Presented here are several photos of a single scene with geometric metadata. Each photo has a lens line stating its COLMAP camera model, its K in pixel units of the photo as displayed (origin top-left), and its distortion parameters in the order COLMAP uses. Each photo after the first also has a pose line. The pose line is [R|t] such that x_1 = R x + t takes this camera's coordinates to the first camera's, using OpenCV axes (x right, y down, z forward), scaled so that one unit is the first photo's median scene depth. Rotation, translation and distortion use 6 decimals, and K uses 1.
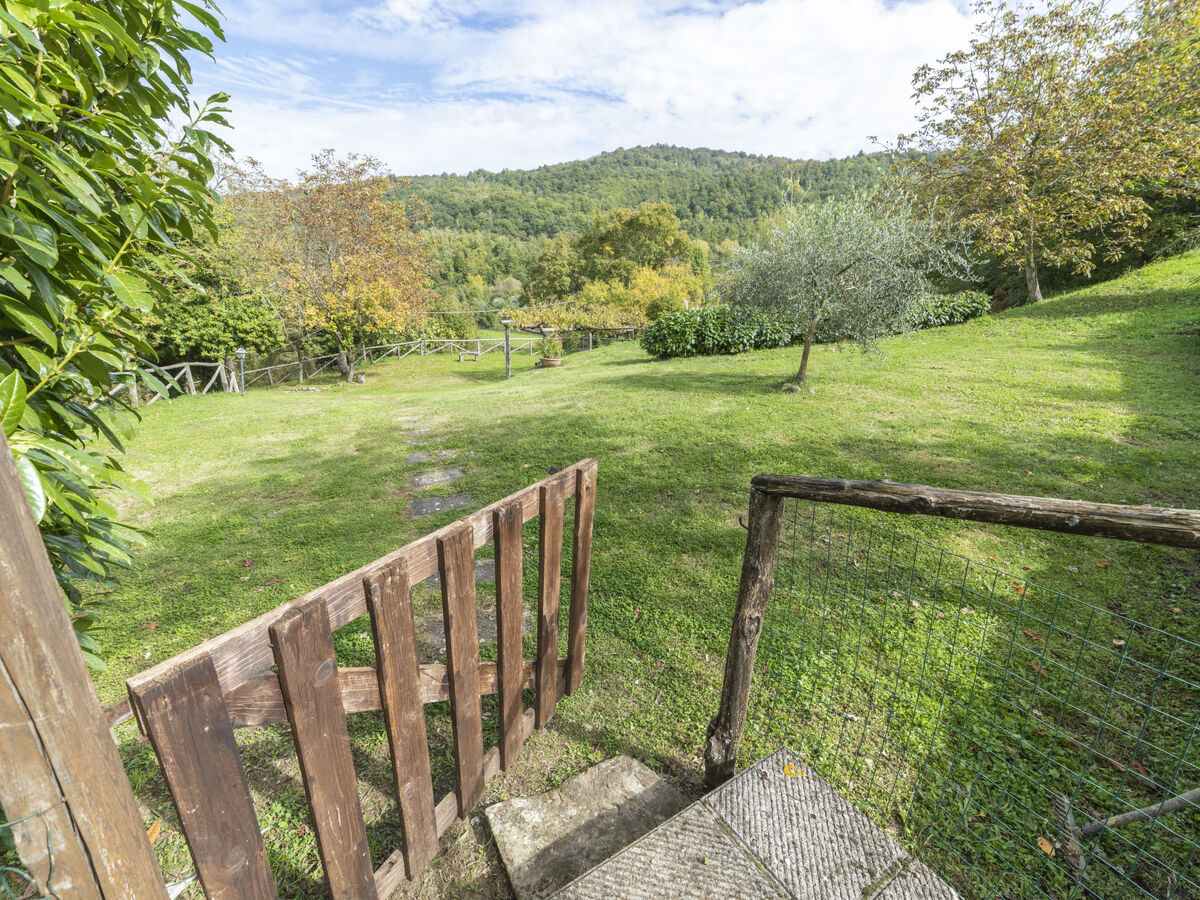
lens RADIAL K [[516.6, 0, 596.6], [0, 516.6, 445.5], [0, 0, 1]] dist [-0.025854, 0.011796]
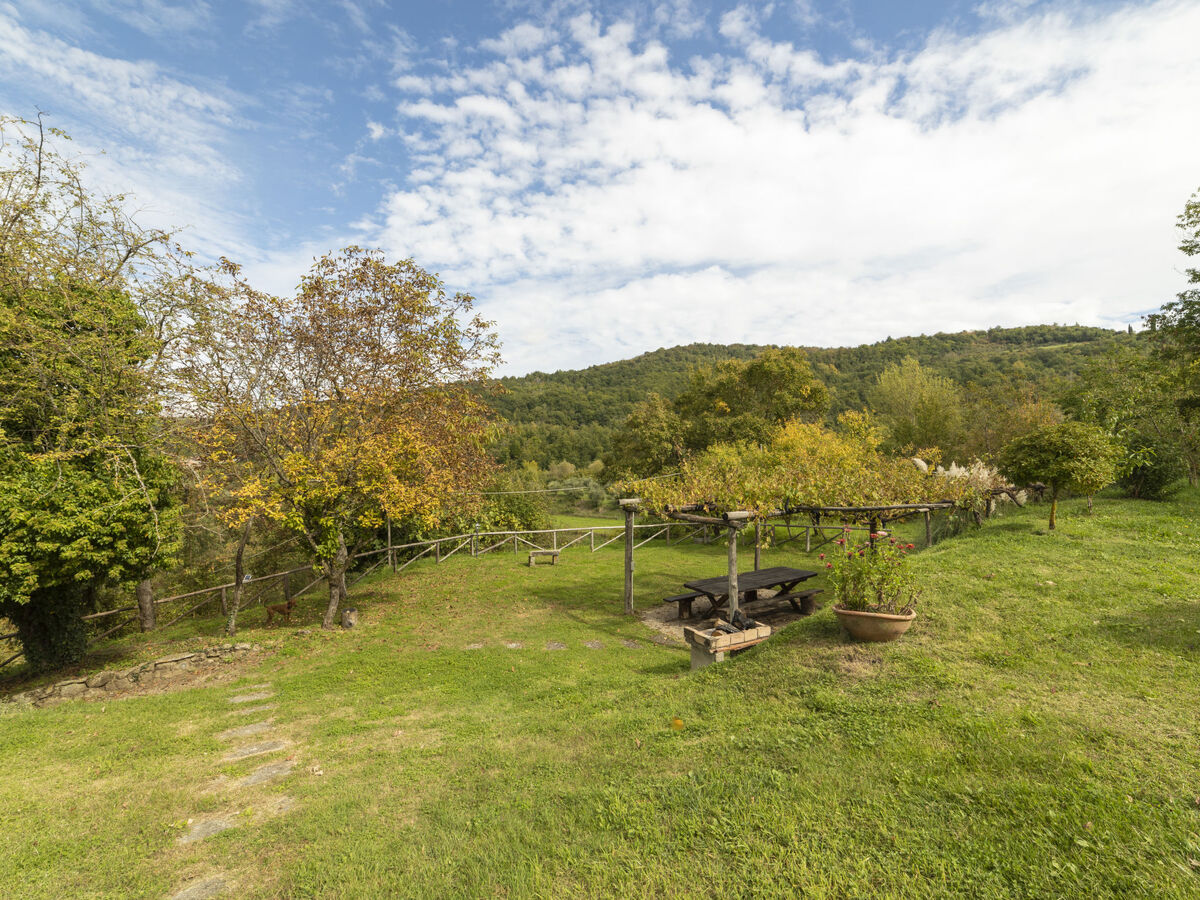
lens RADIAL K [[516.6, 0, 596.6], [0, 516.6, 445.5], [0, 0, 1]] dist [-0.025854, 0.011796]
pose [[0.995357, -0.039978, -0.087555, -0.109308], [0.007828, 0.940273, -0.340333, -0.077318], [0.095931, 0.338067, 0.936220, 0.326754]]
